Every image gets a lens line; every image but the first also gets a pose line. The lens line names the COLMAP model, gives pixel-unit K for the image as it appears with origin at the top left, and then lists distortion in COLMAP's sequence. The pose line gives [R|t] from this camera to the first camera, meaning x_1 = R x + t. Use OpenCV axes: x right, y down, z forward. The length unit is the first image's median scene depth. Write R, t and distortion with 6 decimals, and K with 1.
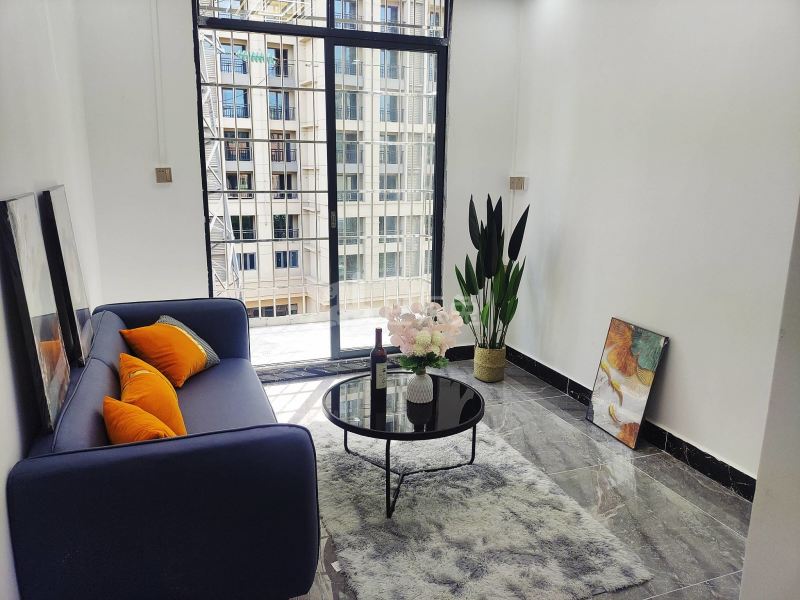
lens RADIAL K [[598.9, 0, 393.2], [0, 598.9, 289.1], [0, 0, 1]] dist [0.087074, -0.130576]
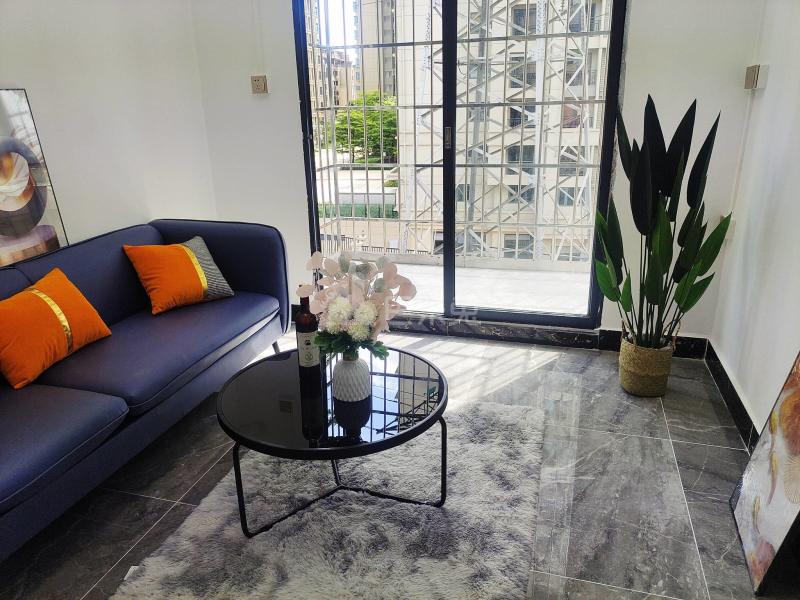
lens RADIAL K [[598.9, 0, 393.2], [0, 598.9, 289.1], [0, 0, 1]] dist [0.087074, -0.130576]
pose [[0.796615, 0.155102, -0.584250, 0.322246], [-0.092111, 0.986381, 0.136265, -0.023589], [0.597428, -0.054735, 0.800052, 0.329309]]
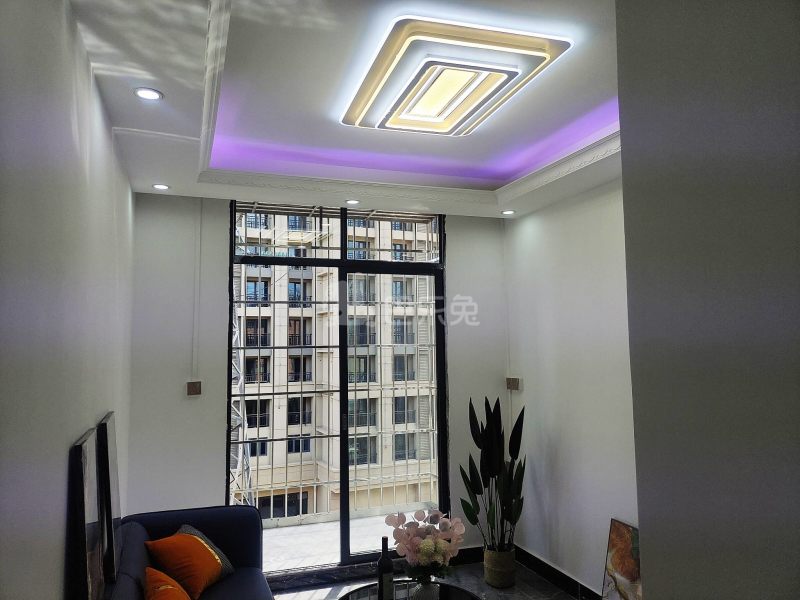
lens RADIAL K [[598.9, 0, 393.2], [0, 598.9, 289.1], [0, 0, 1]] dist [0.087074, -0.130576]
pose [[0.999566, -0.021746, -0.019870, 0.014687], [0.015066, 0.957060, -0.289497, -0.029639], [0.025312, 0.289072, 0.956973, -0.103912]]
